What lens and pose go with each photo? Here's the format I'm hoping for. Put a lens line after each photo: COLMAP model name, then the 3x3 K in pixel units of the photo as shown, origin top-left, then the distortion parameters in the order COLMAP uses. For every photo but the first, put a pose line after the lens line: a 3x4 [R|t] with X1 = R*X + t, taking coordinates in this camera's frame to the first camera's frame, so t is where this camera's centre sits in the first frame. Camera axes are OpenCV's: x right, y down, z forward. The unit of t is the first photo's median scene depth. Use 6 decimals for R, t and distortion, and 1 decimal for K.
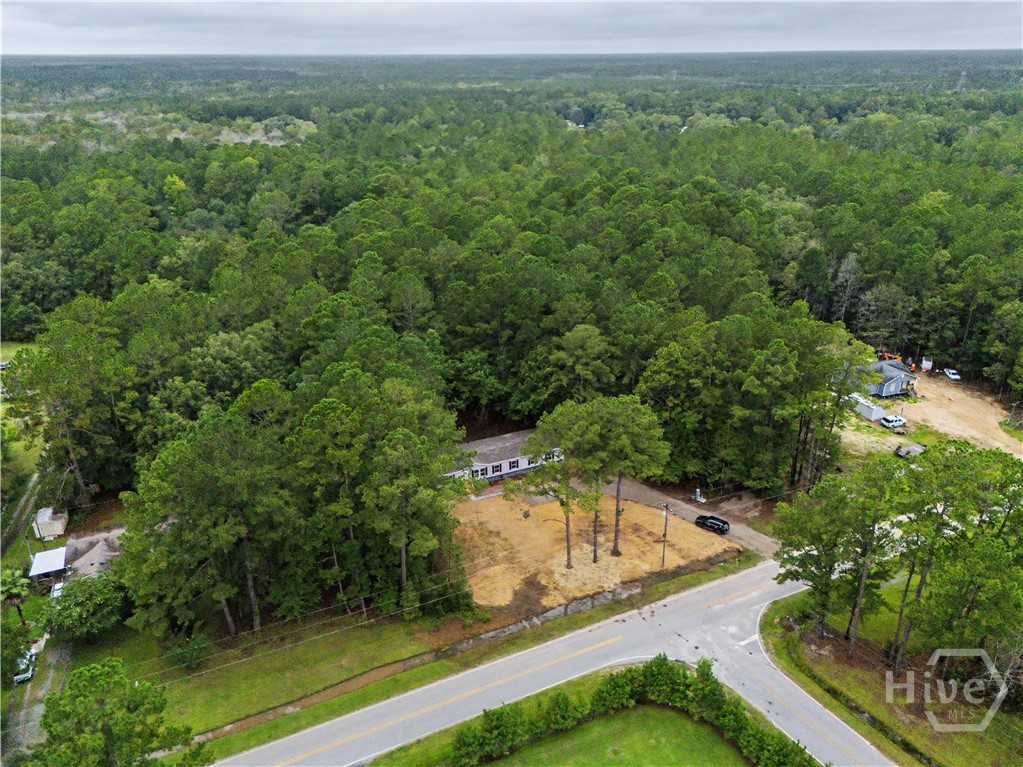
lens RADIAL K [[763.2, 0, 513.3], [0, 763.2, 381.9], [0, 0, 1]] dist [0.040627, -0.032364]
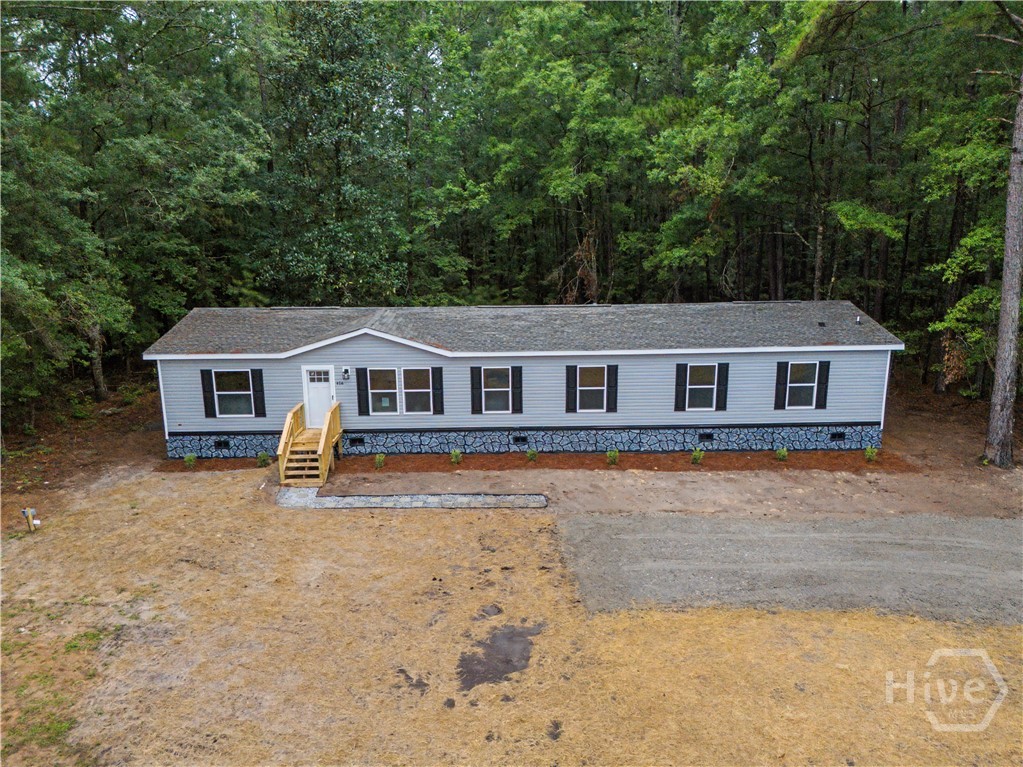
lens RADIAL K [[763.2, 0, 512.5], [0, 763.2, 383.9], [0, 0, 1]] dist [0.040627, -0.032364]
pose [[0.915536, 0.094770, -0.390913, 0.069061], [-0.156679, 0.979112, -0.129581, 0.161809], [0.370467, 0.179884, 0.911261, 0.972882]]
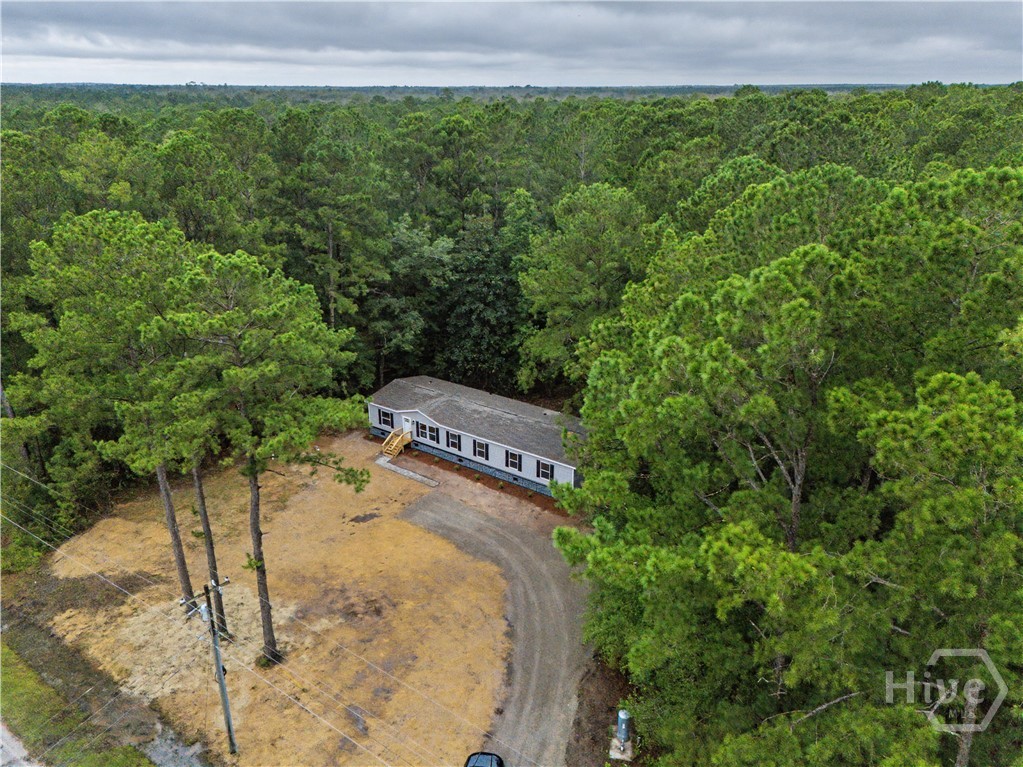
lens RADIAL K [[763.2, 0, 511.9], [0, 763.2, 381.9], [0, 0, 1]] dist [0.040627, -0.032364]
pose [[0.485720, 0.322324, -0.812517, 0.500598], [-0.342294, 0.925435, 0.162496, -0.031462], [0.804308, 0.199192, 0.559832, 0.853995]]
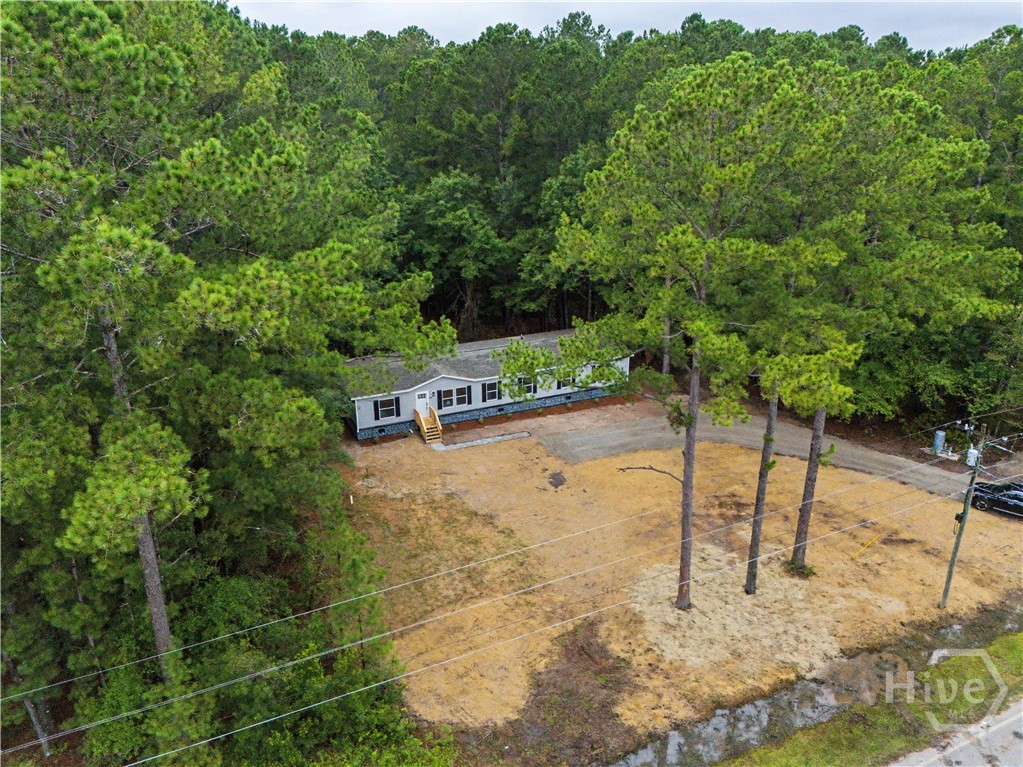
lens RADIAL K [[763.2, 0, 514.6], [0, 763.2, 387.3], [0, 0, 1]] dist [0.040627, -0.032364]
pose [[0.999936, 0.010819, -0.003338, -0.006818], [-0.010915, 0.999483, -0.030255, 0.148282], [0.003009, 0.030290, 0.999537, 0.622437]]
